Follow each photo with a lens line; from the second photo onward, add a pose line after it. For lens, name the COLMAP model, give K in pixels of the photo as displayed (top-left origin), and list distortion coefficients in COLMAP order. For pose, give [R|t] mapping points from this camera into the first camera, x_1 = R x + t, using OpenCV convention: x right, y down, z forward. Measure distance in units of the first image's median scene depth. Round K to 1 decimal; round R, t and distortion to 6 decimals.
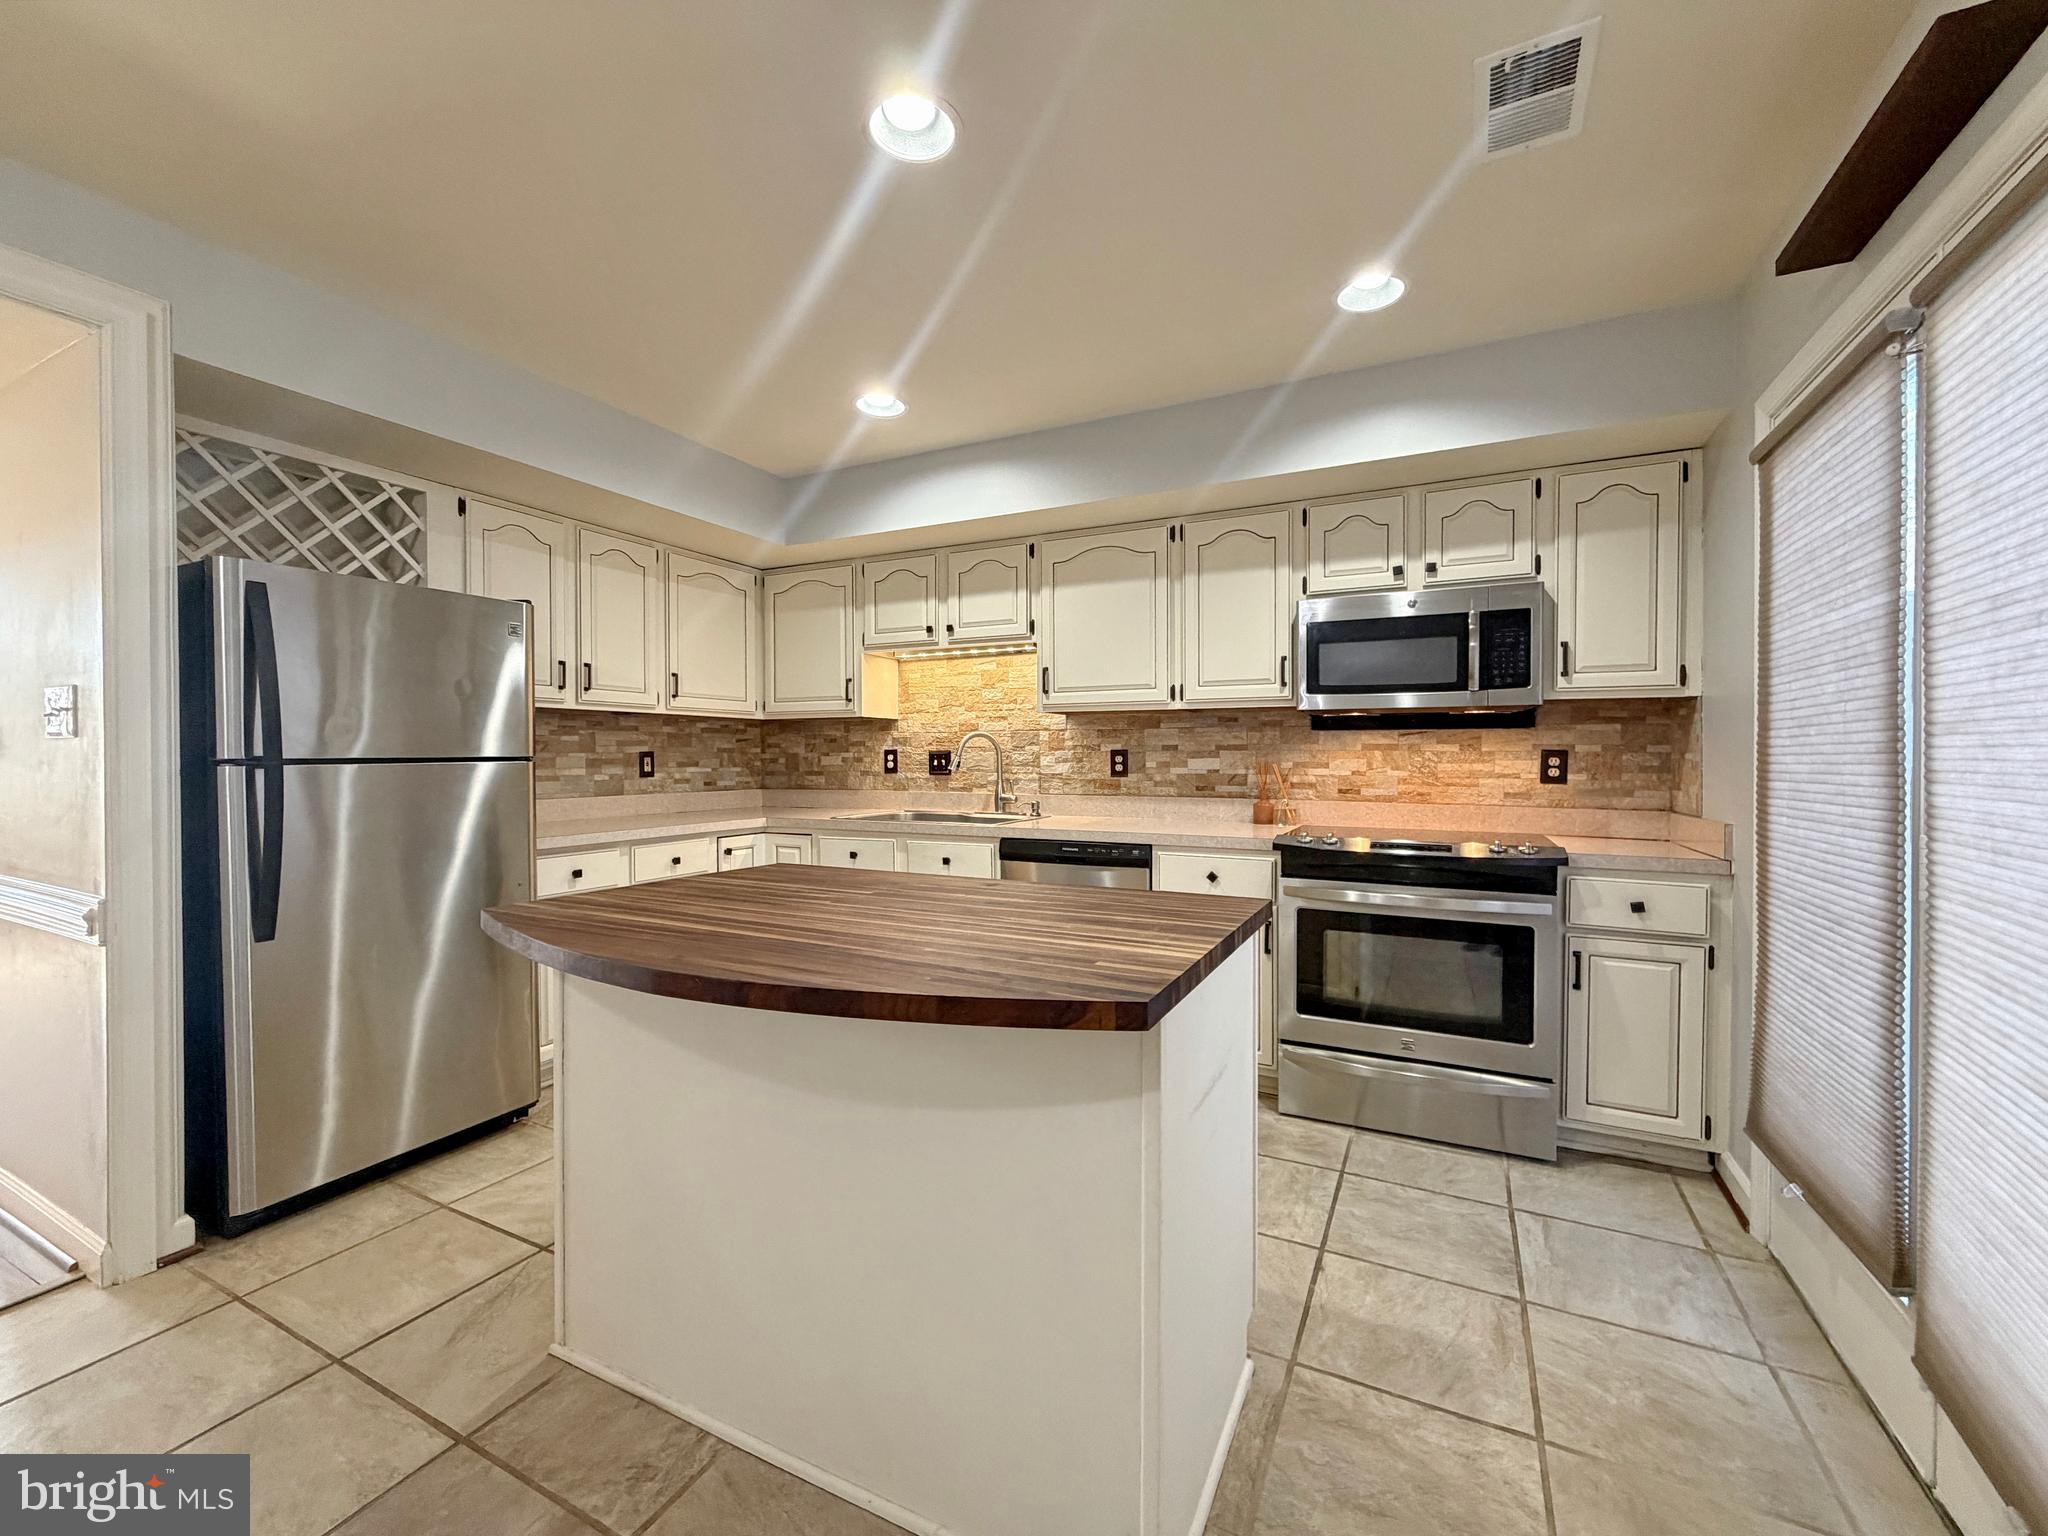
lens RADIAL K [[861.0, 0, 1013.5], [0, 861.0, 765.3], [0, 0, 1]] dist [0.000542, -0.000660]
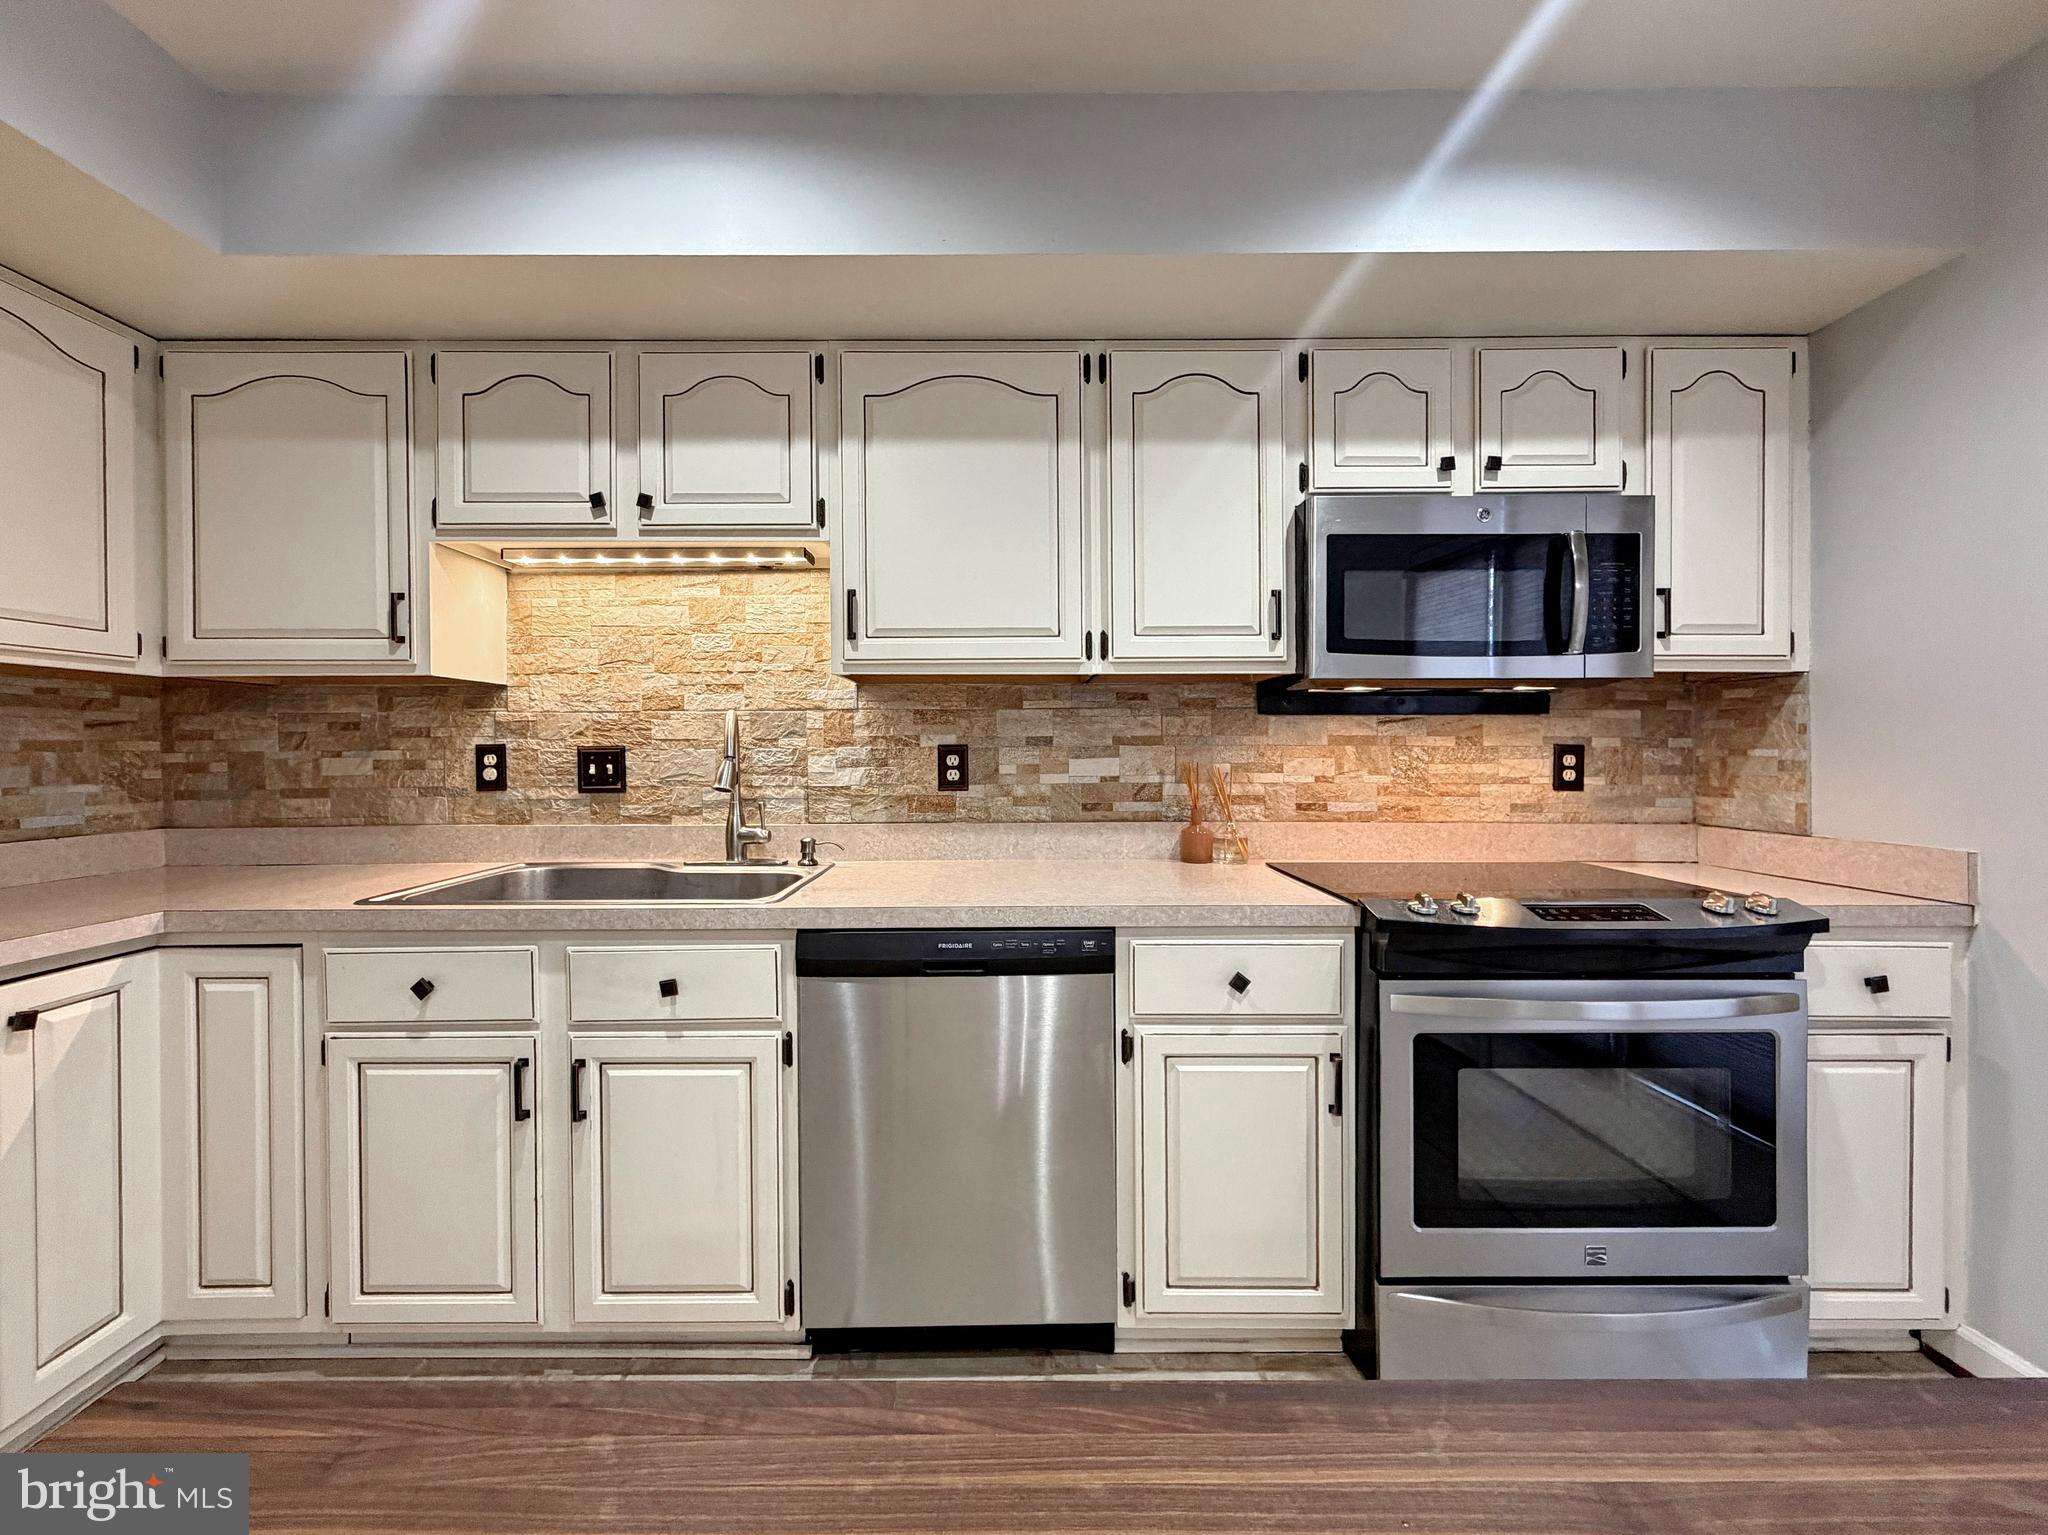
lens RADIAL K [[841.7, 0, 1011.7], [0, 841.7, 755.3], [0, 0, 1]] dist [0.000365, -0.000481]
pose [[0.891240, -0.005897, 0.453493, -0.107929], [0.009019, 0.999948, -0.004722, -0.007944], [-0.453442, 0.008299, 0.891247, 0.470261]]
